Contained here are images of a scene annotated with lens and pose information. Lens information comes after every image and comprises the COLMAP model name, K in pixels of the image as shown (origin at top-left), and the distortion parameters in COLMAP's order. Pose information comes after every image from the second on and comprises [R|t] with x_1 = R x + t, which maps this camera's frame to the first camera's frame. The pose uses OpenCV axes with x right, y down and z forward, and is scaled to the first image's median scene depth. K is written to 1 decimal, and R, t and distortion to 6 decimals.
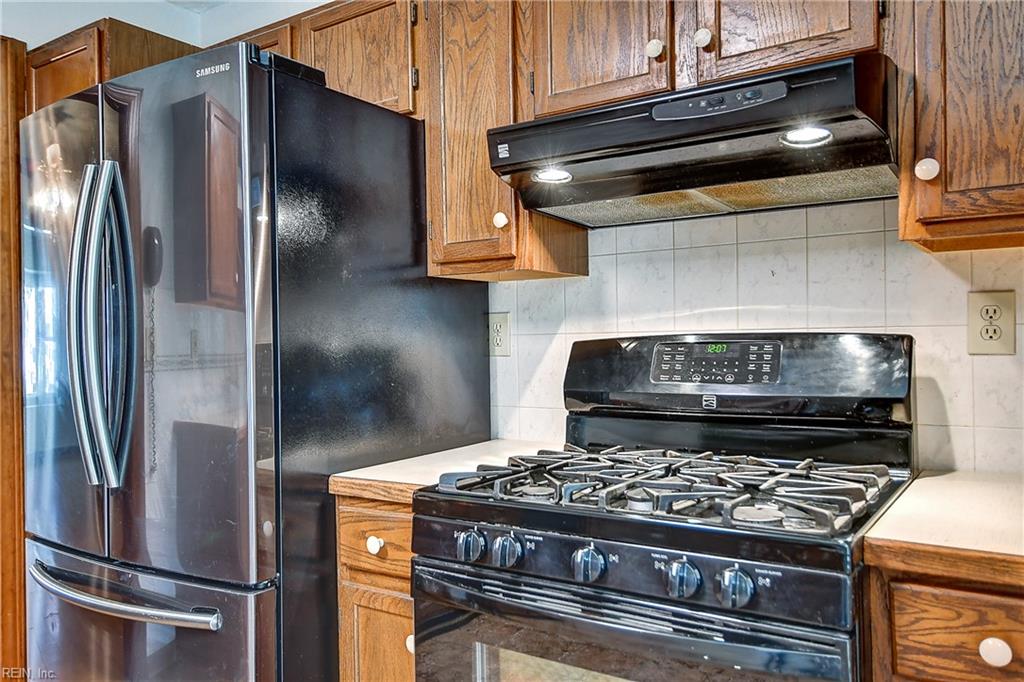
lens RADIAL K [[805.5, 0, 496.0], [0, 805.5, 341.3], [0, 0, 1]] dist [-0.001486, 0.003842]
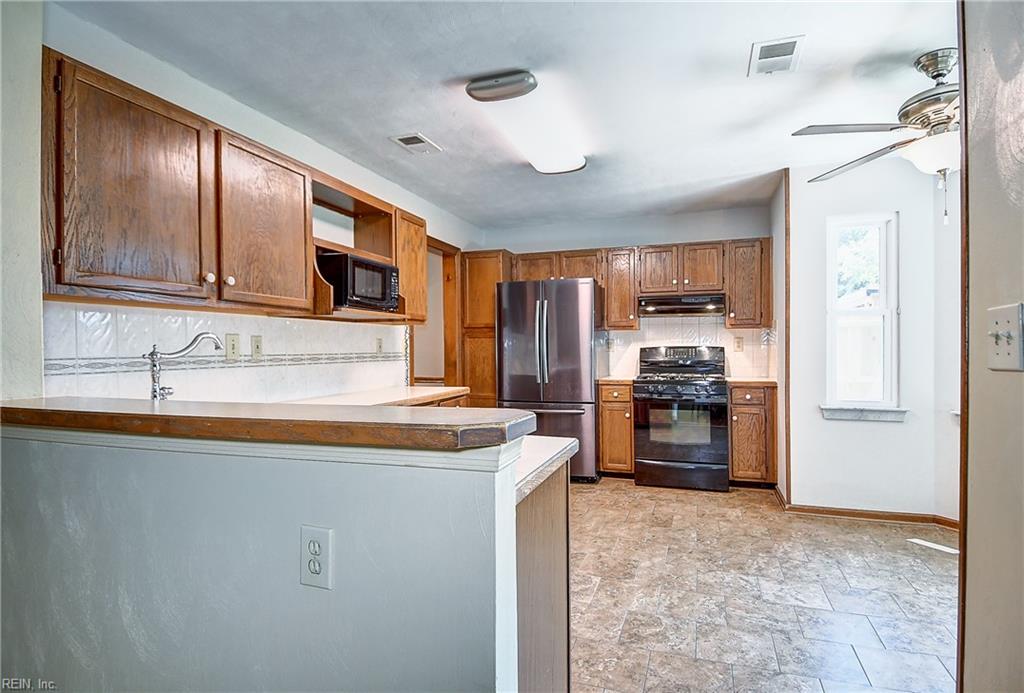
lens RADIAL K [[547.8, 0, 508.4], [0, 547.8, 354.4], [0, 0, 1]] dist [0.003439, 0.000389]
pose [[0.964784, 0.009282, 0.262878, -1.469110], [-0.011861, 0.999896, 0.008224, 0.024439], [-0.262774, -0.011052, 0.964794, -1.675336]]
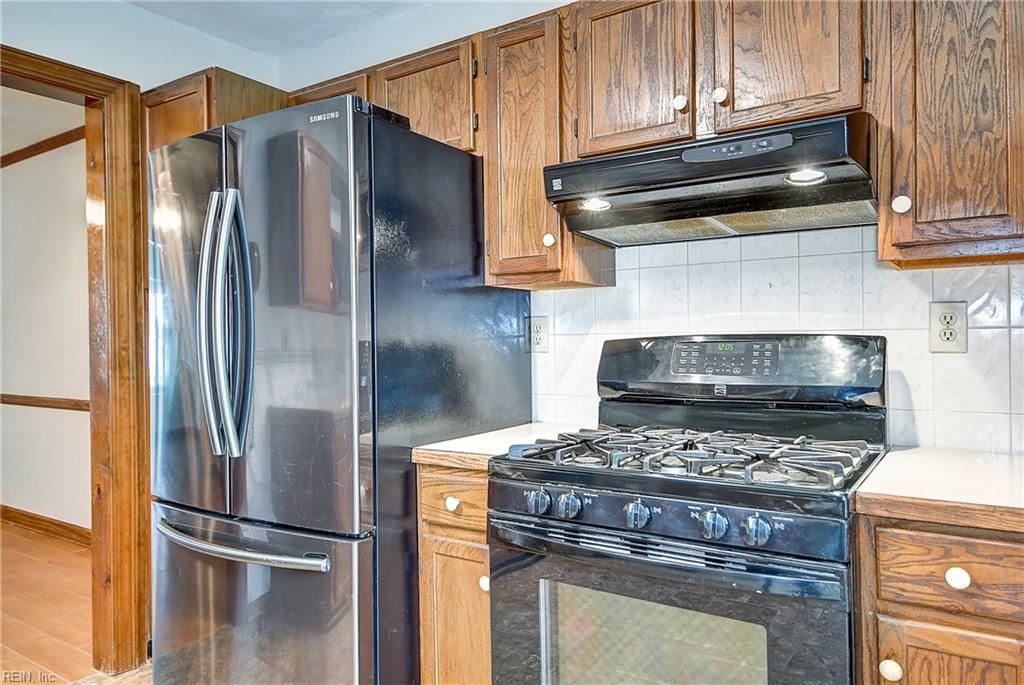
lens RADIAL K [[711.7, 0, 512.0], [0, 711.7, 342.5], [0, 0, 1]] dist [0.000607, -0.006655]
pose [[0.999856, 0.006869, 0.015501, -0.073738], [-0.006868, 0.999976, -0.000120, 0.005568], [-0.015501, 0.000013, 0.999880, -0.084221]]
